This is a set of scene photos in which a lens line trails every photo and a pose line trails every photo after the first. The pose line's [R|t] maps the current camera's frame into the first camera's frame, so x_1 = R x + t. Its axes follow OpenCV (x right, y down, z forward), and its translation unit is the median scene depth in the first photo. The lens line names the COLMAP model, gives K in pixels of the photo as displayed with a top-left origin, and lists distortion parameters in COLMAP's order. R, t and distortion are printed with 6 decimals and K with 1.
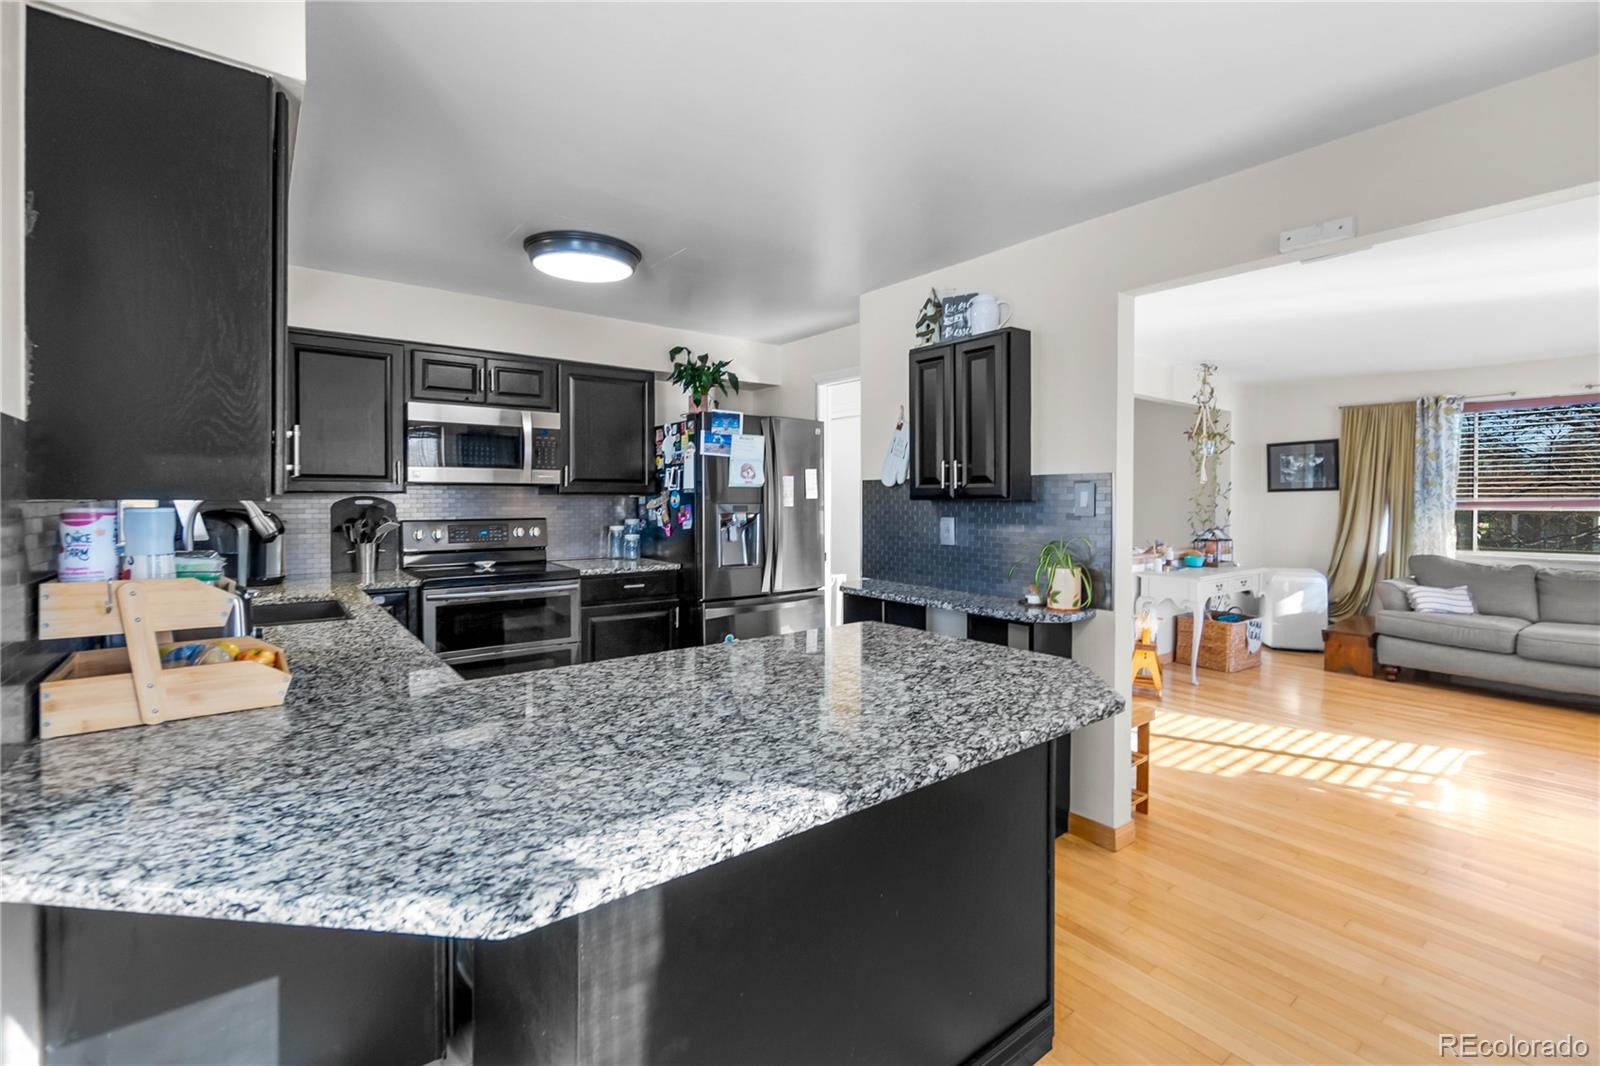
lens RADIAL K [[707.0, 0, 794.3], [0, 707.0, 521.3], [0, 0, 1]] dist [-0.003928, -0.000355]
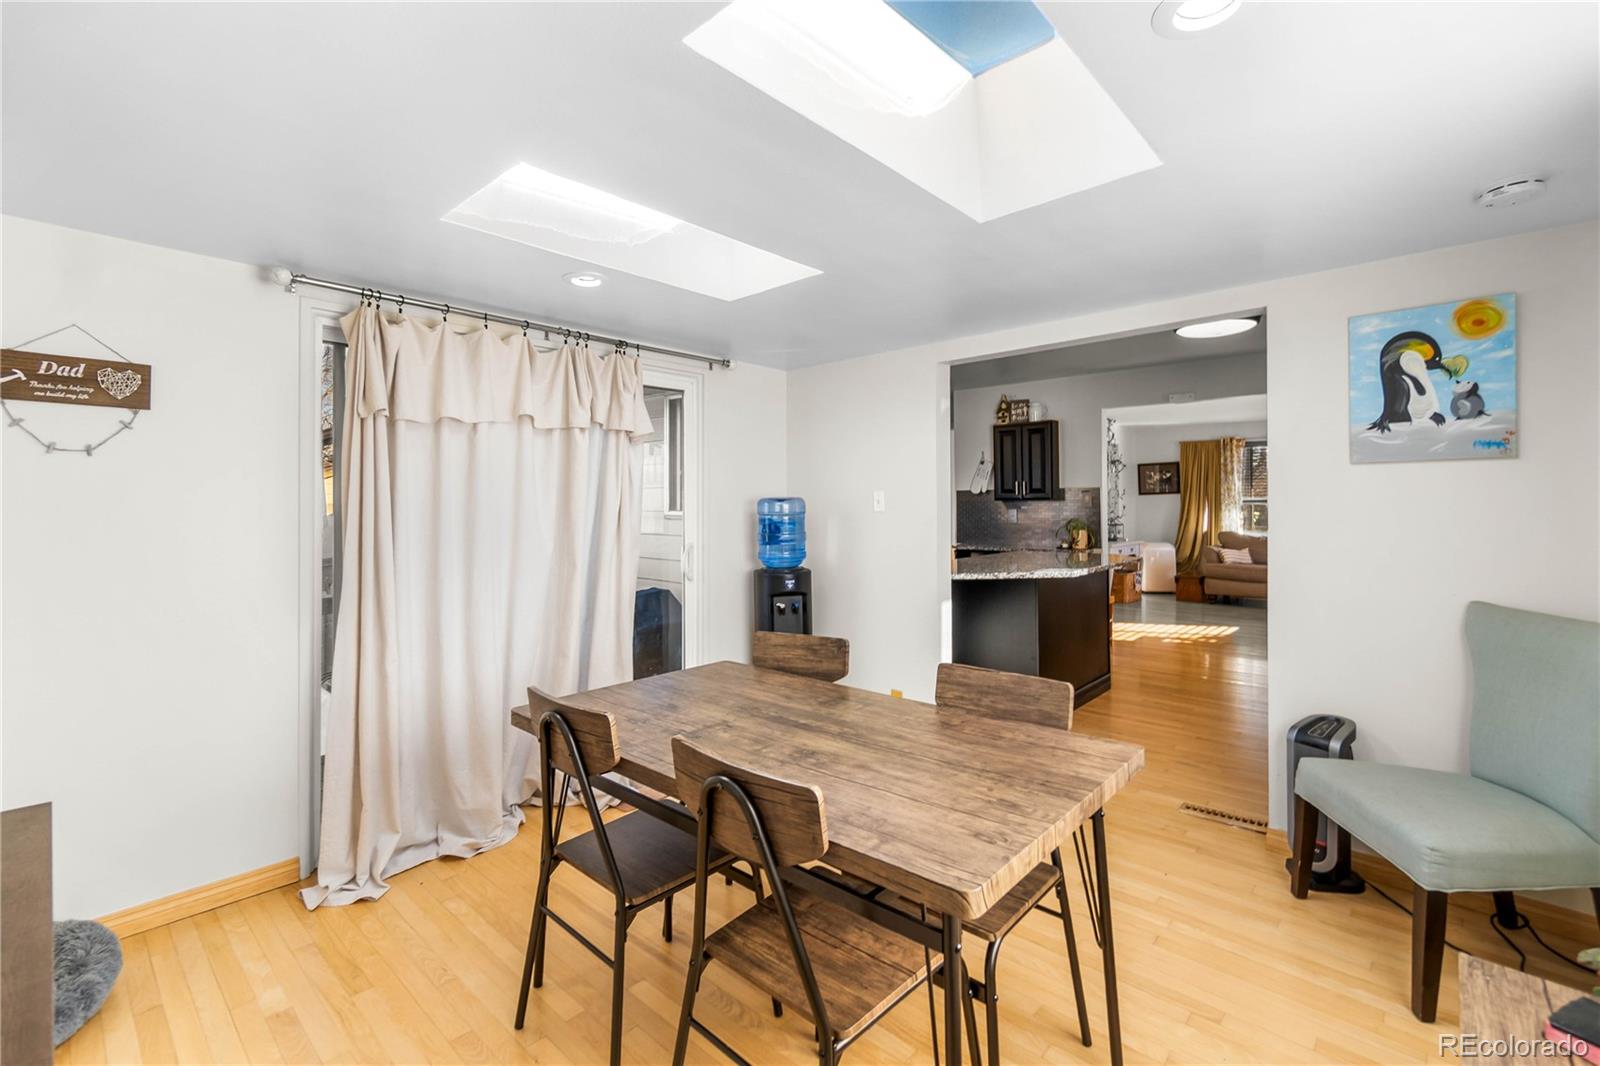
lens RADIAL K [[697.6, 0, 807.2], [0, 697.6, 508.5], [0, 0, 1]] dist [-0.001866, -0.000036]
pose [[0.983844, -0.008792, 0.178811, -0.420322], [0.012860, 0.999684, -0.021606, 0.016657], [-0.178565, 0.023556, 0.983646, -0.496041]]
